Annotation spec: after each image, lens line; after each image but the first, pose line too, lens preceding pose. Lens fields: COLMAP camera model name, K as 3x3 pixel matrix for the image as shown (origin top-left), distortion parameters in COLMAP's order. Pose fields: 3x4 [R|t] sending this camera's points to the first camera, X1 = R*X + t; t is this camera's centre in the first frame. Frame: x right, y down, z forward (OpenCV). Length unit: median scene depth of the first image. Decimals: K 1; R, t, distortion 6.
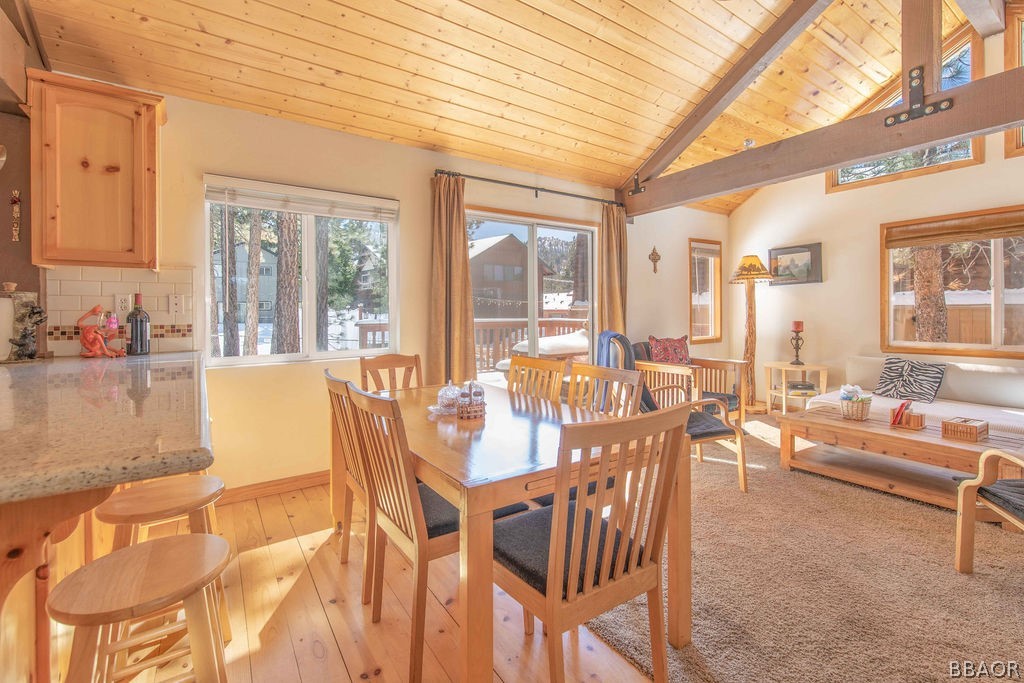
lens RADIAL K [[442.5, 0, 513.4], [0, 442.5, 317.6], [0, 0, 1]] dist [-0.001315, -0.000506]
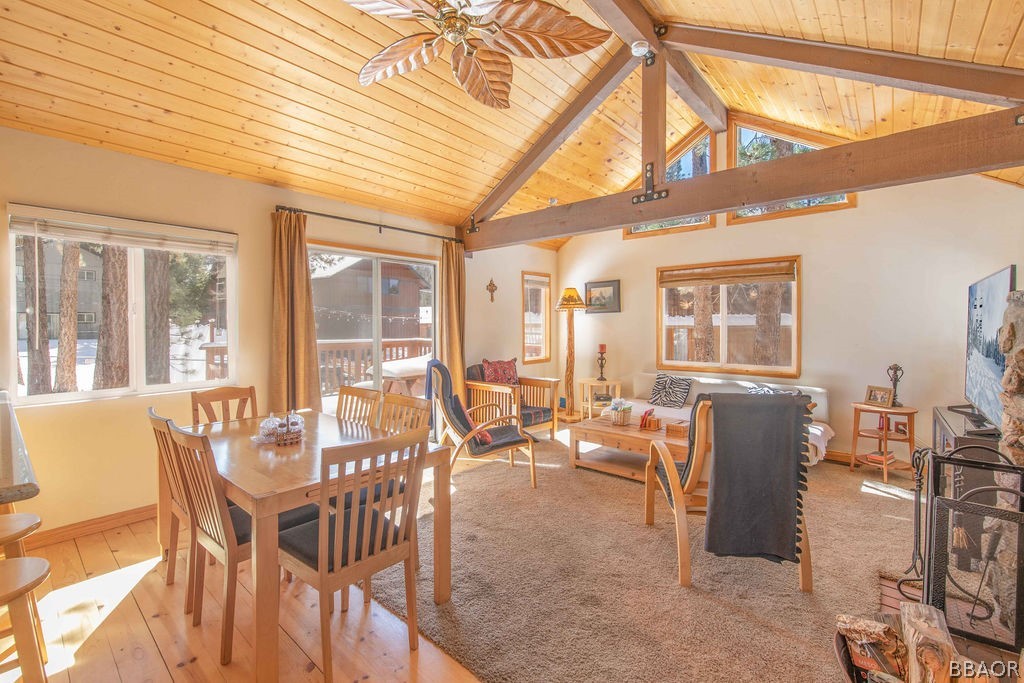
lens RADIAL K [[442.5, 0, 488.6], [0, 442.5, 330.8], [0, 0, 1]] dist [-0.001315, -0.000506]
pose [[0.974411, -0.008229, 0.224623, 0.088681], [0.009017, 0.999956, -0.002483, -0.038138], [-0.224593, 0.004444, 0.974443, -0.149919]]
